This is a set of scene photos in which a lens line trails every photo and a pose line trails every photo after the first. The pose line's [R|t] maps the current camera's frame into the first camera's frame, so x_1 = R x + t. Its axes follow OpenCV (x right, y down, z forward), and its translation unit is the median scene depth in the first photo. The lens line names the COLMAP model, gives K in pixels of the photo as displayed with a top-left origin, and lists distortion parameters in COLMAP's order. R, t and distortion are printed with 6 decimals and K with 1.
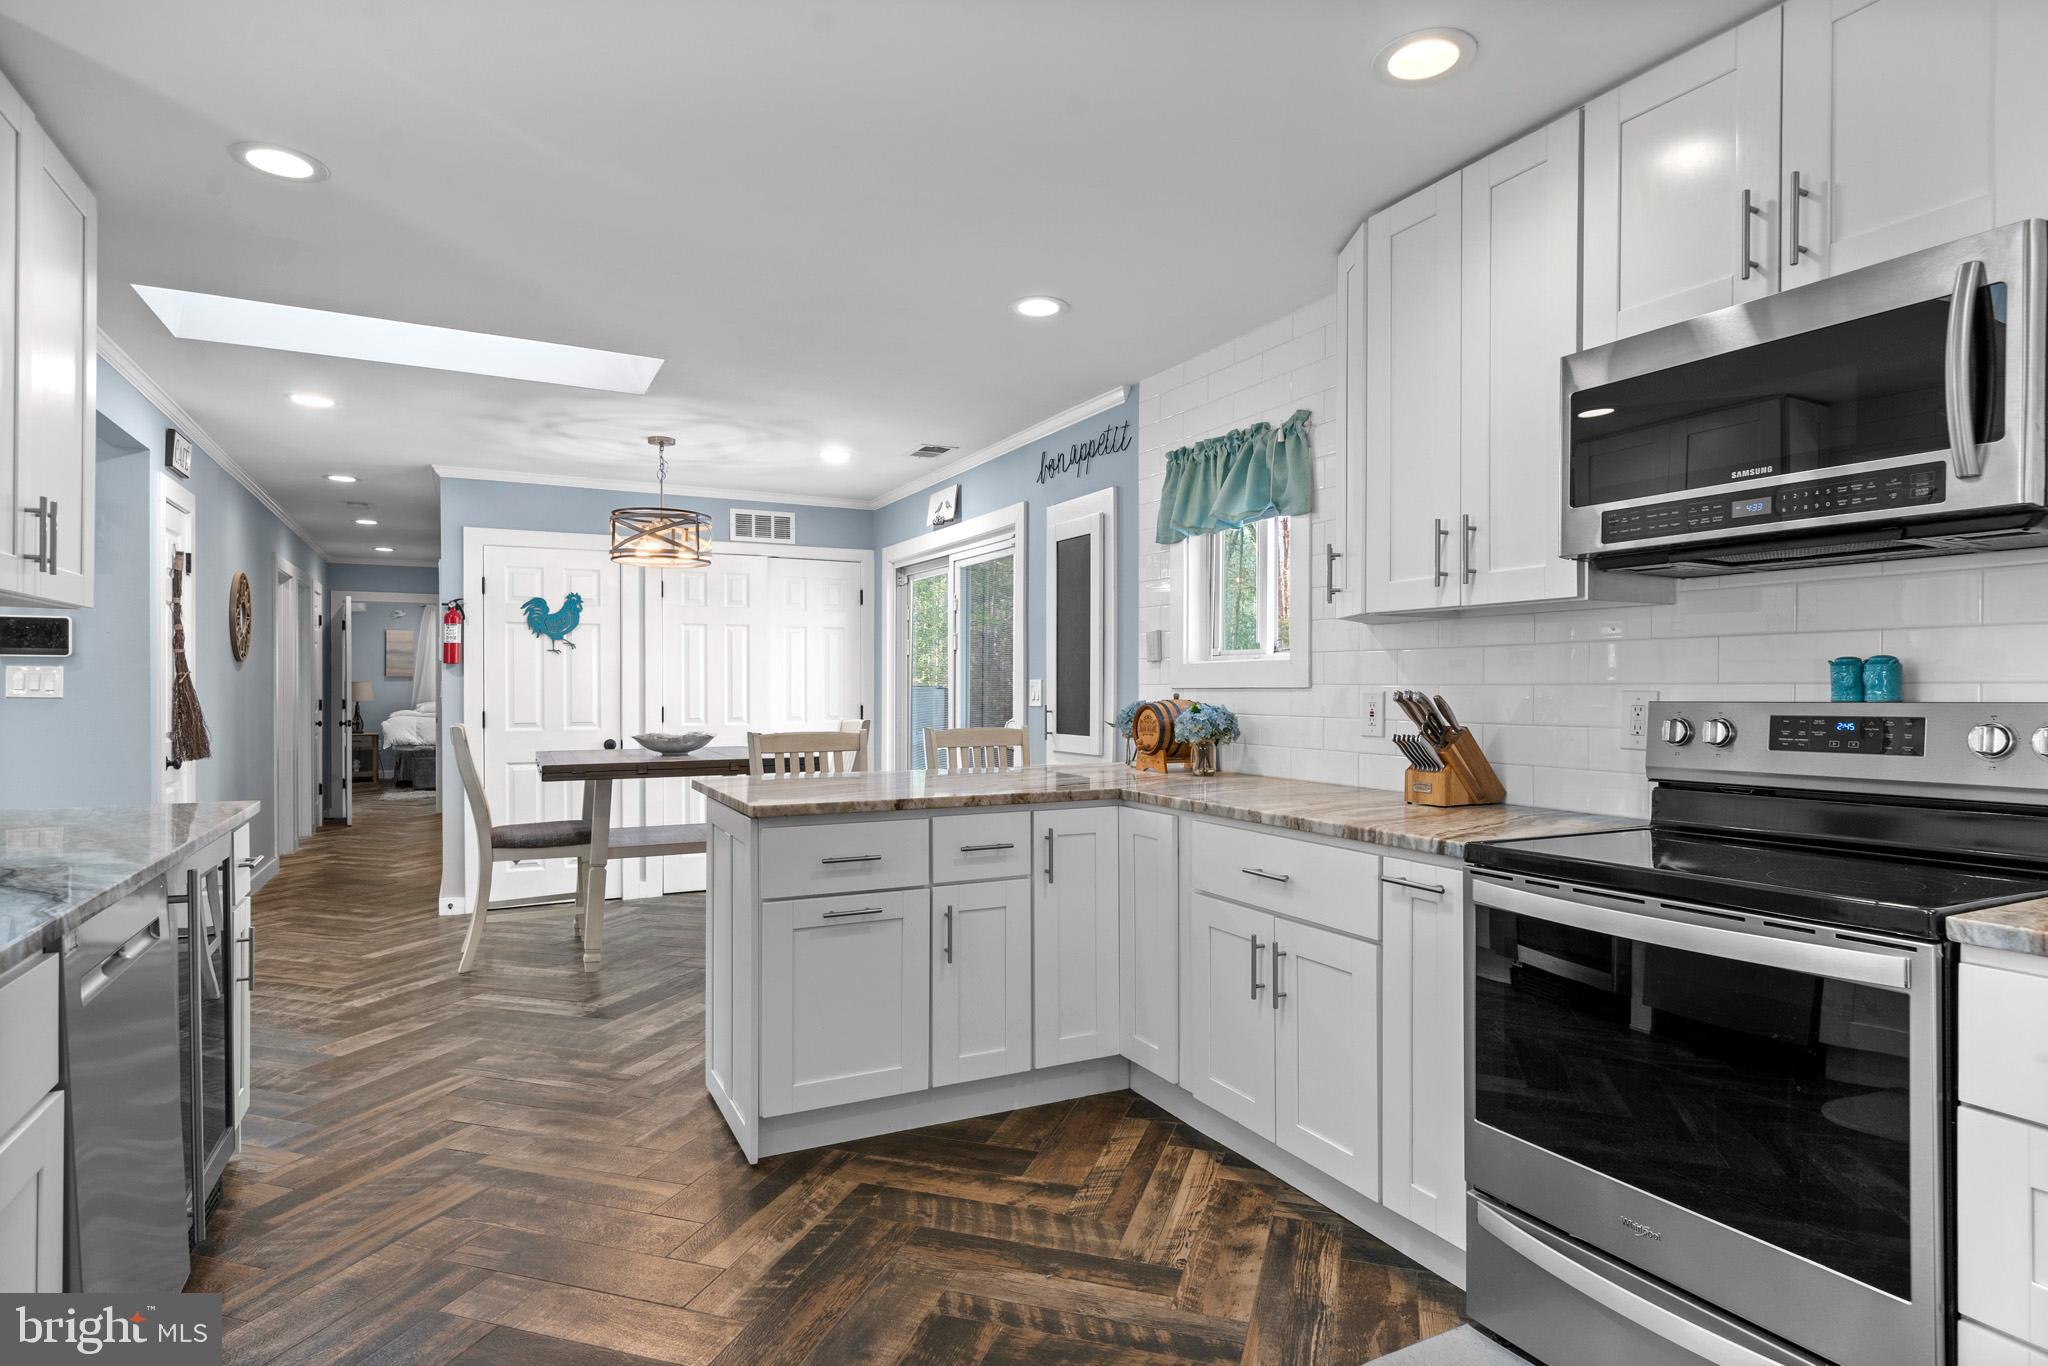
lens RADIAL K [[1086.9, 0, 1028.2], [0, 1086.9, 687.6], [0, 0, 1]] dist [0.003308, -0.003574]
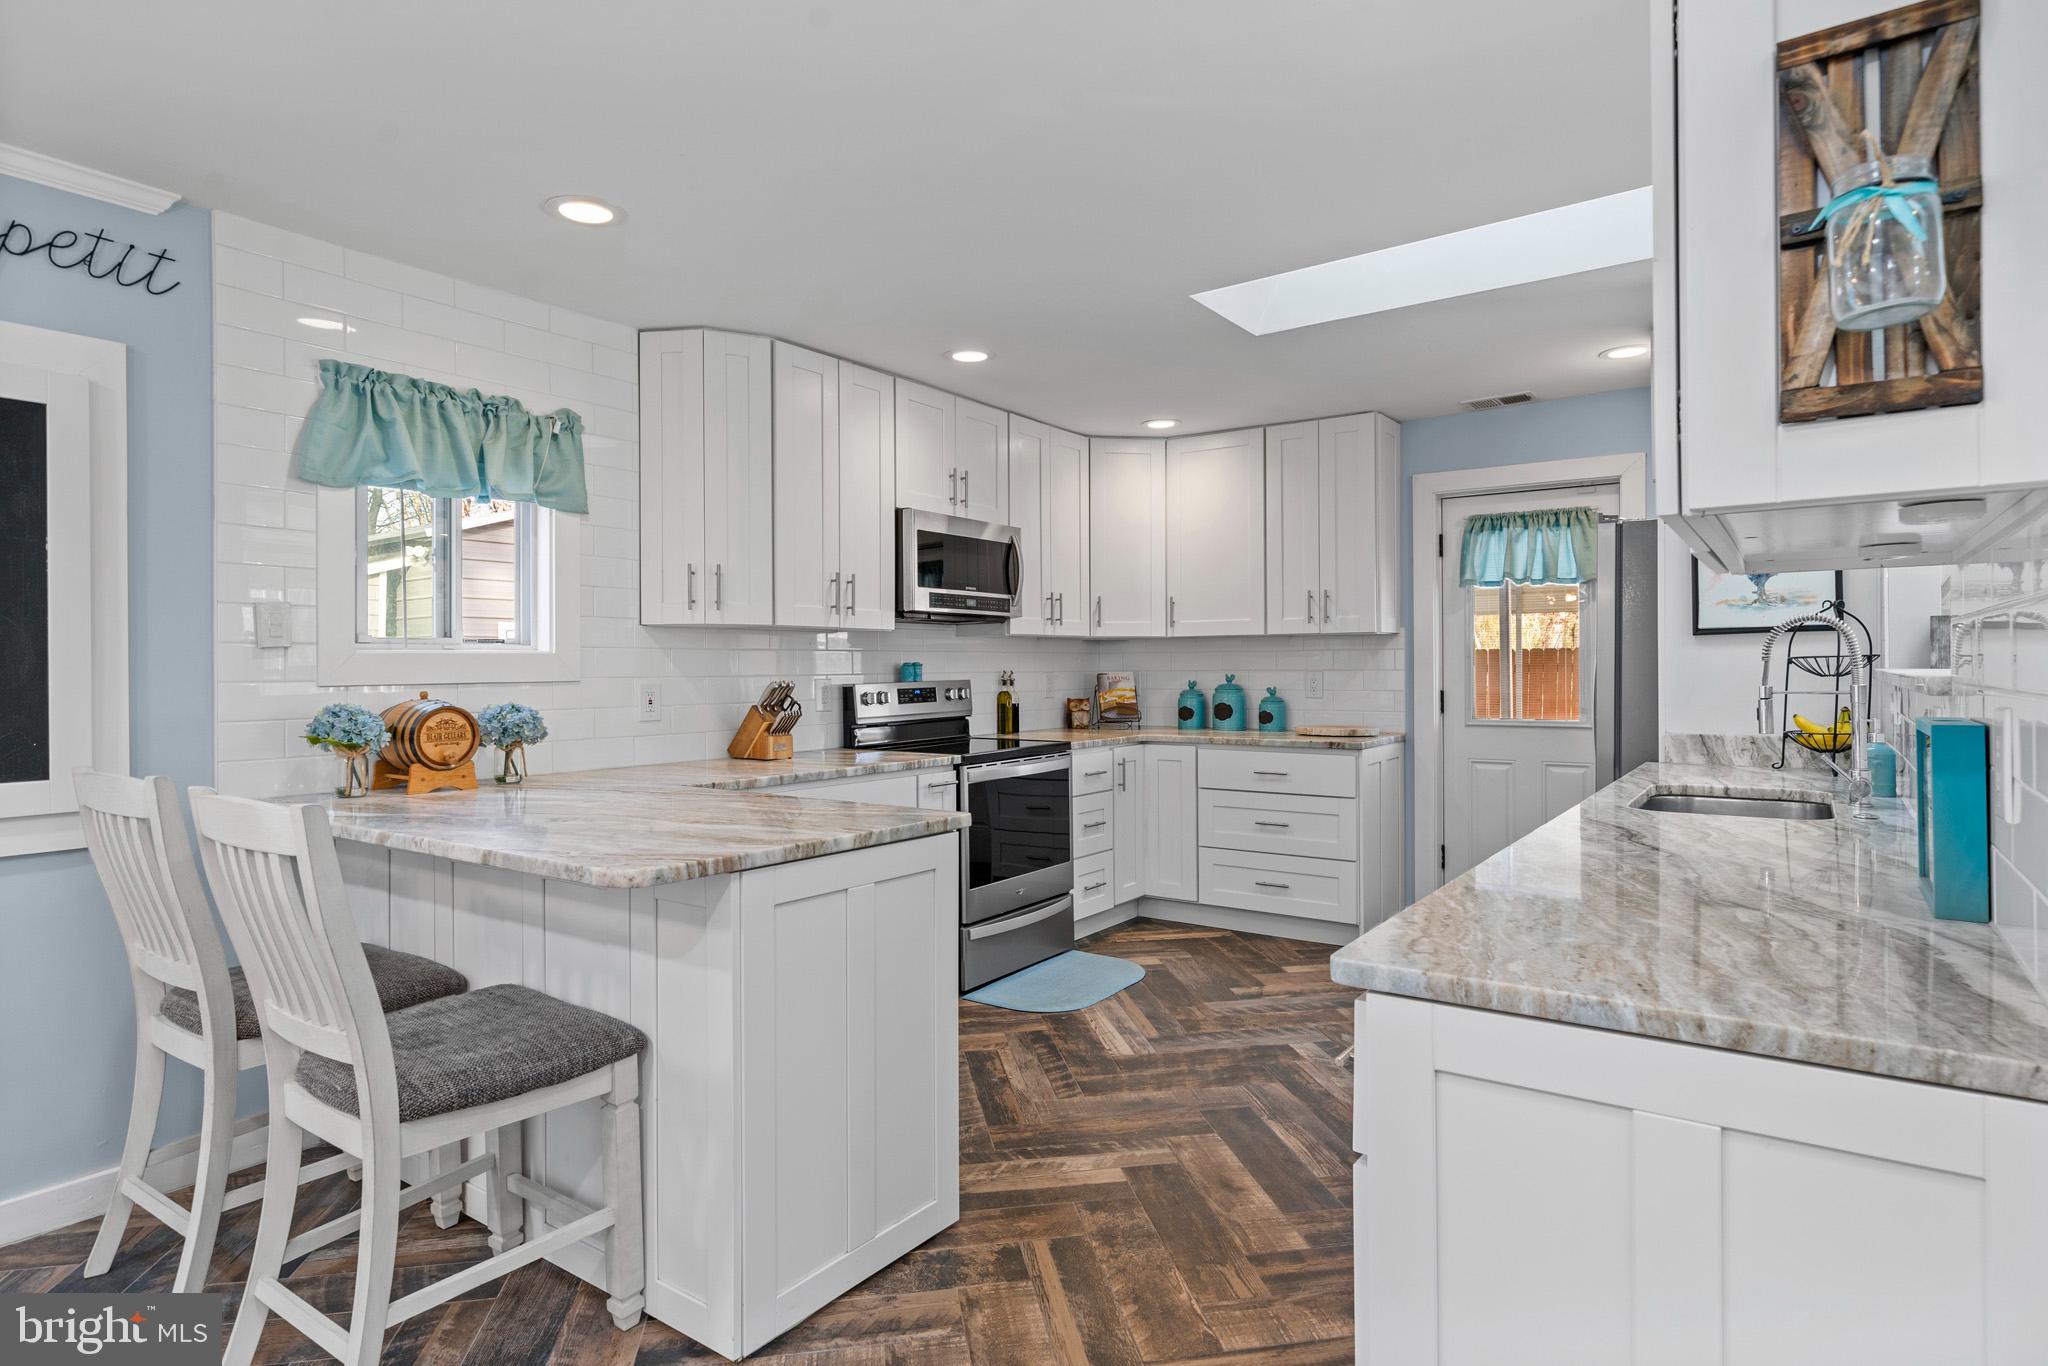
lens RADIAL K [[1086.9, 0, 1038.0], [0, 1086.9, 677.2], [0, 0, 1]] dist [0.003308, -0.003574]
pose [[-0.460278, -0.006015, 0.887755, -0.955654], [0.006729, 0.999925, 0.010265, -0.012754], [-0.887749, 0.010699, -0.460203, 1.200613]]
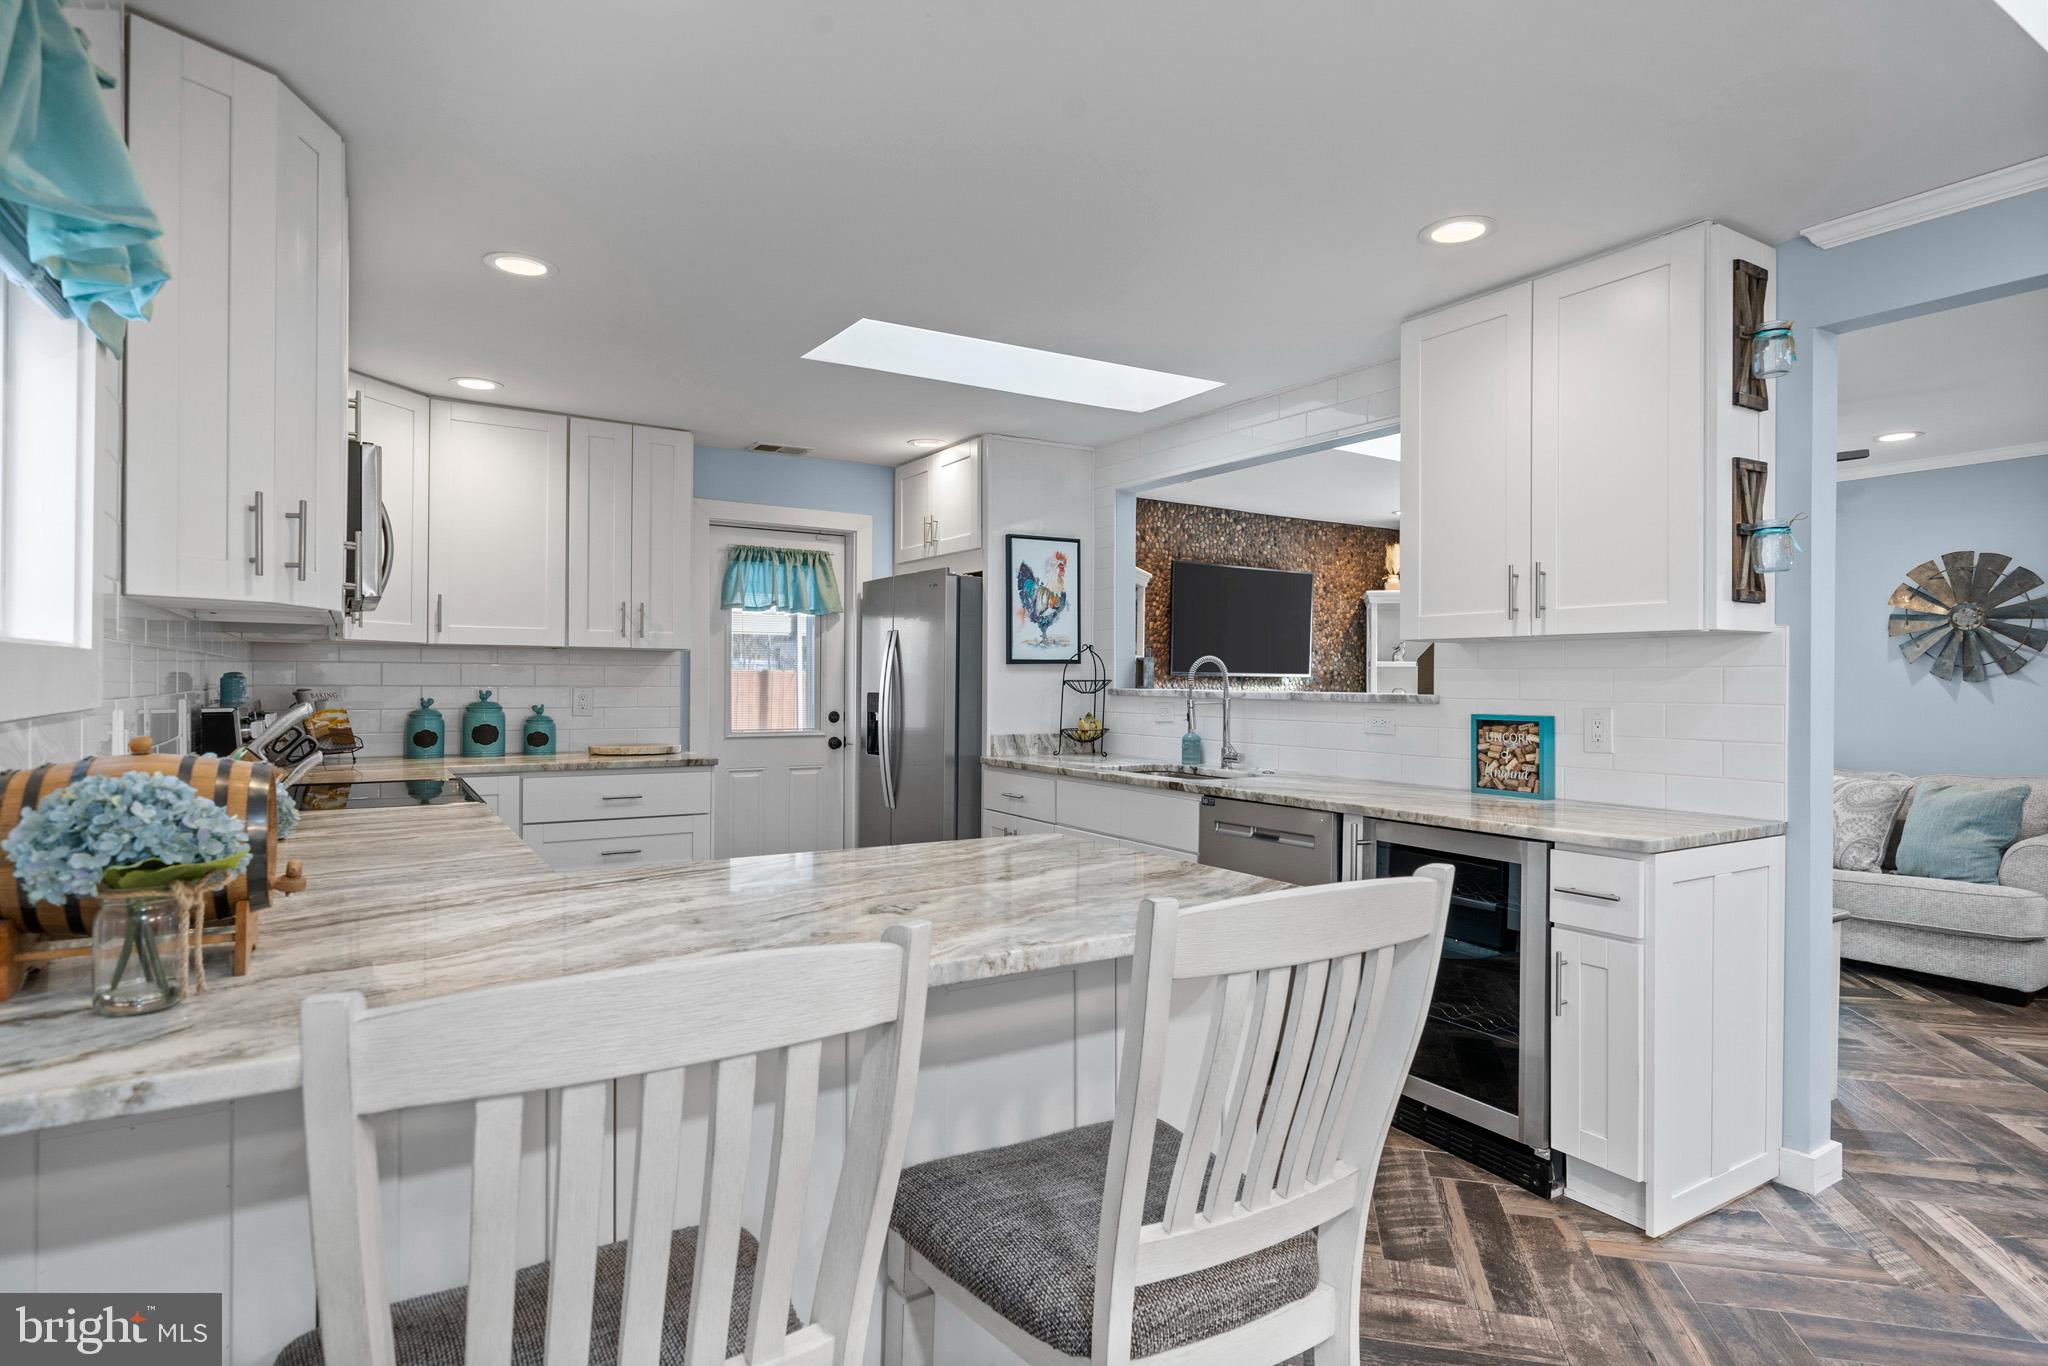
lens RADIAL K [[1086.9, 0, 1013.9], [0, 1086.9, 677.1], [0, 0, 1]] dist [0.003308, -0.003574]
pose [[-0.997431, -0.006751, -0.071319, -0.132336], [-0.006617, 0.999976, -0.002117, -0.017479], [0.071332, -0.001640, -0.997451, 1.675665]]
